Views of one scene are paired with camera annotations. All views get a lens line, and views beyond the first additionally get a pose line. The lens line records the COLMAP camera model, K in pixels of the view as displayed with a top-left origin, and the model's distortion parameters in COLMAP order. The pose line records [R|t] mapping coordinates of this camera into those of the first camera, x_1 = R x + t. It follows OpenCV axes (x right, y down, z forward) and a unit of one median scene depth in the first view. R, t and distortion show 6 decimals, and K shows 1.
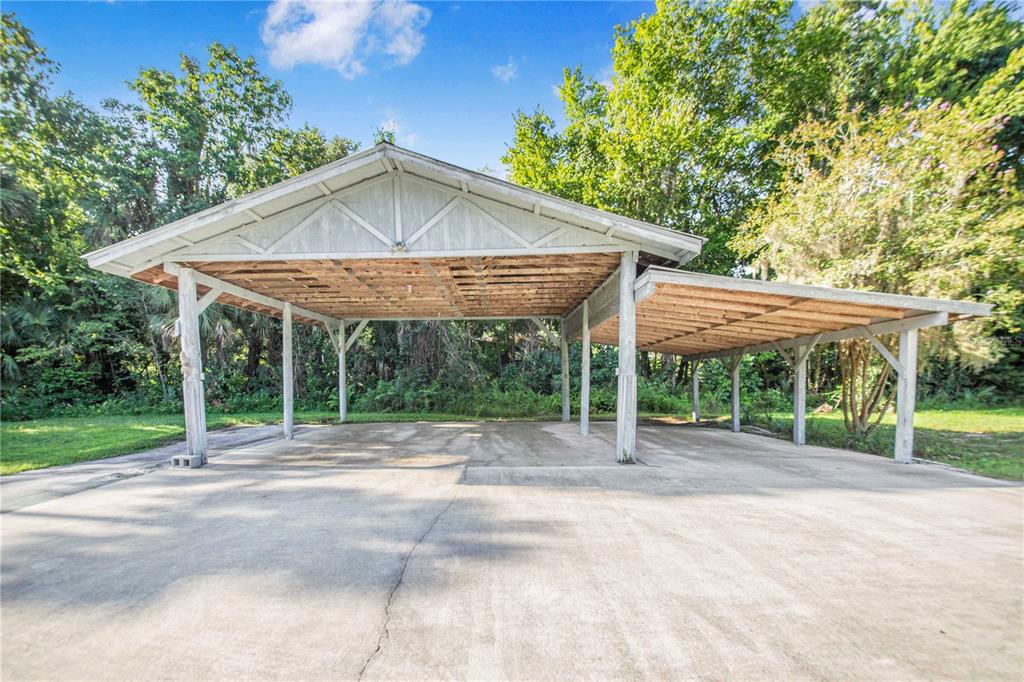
lens RADIAL K [[407.5, 0, 496.7], [0, 407.5, 392.7], [0, 0, 1]] dist [-0.003500, -0.002642]
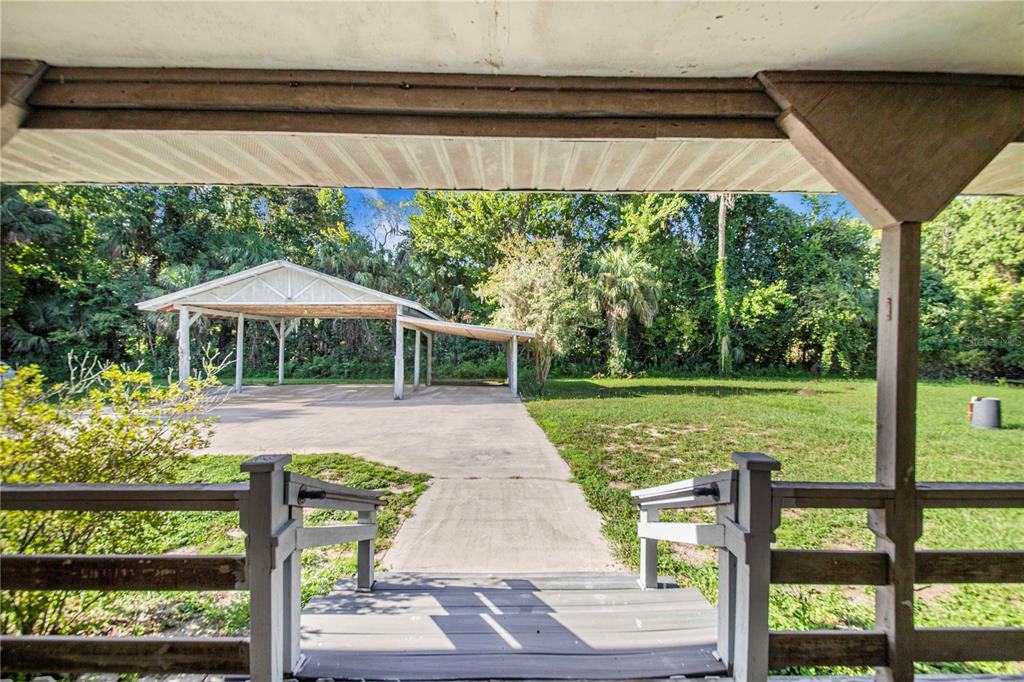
lens RADIAL K [[407.5, 0, 513.7], [0, 407.5, 340.7], [0, 0, 1]] dist [-0.003500, -0.002642]
pose [[0.997681, 0.007143, 0.067692, 0.327867], [-0.003774, 0.998753, -0.049777, -0.015975], [-0.067963, 0.049406, 0.996464, -0.497088]]
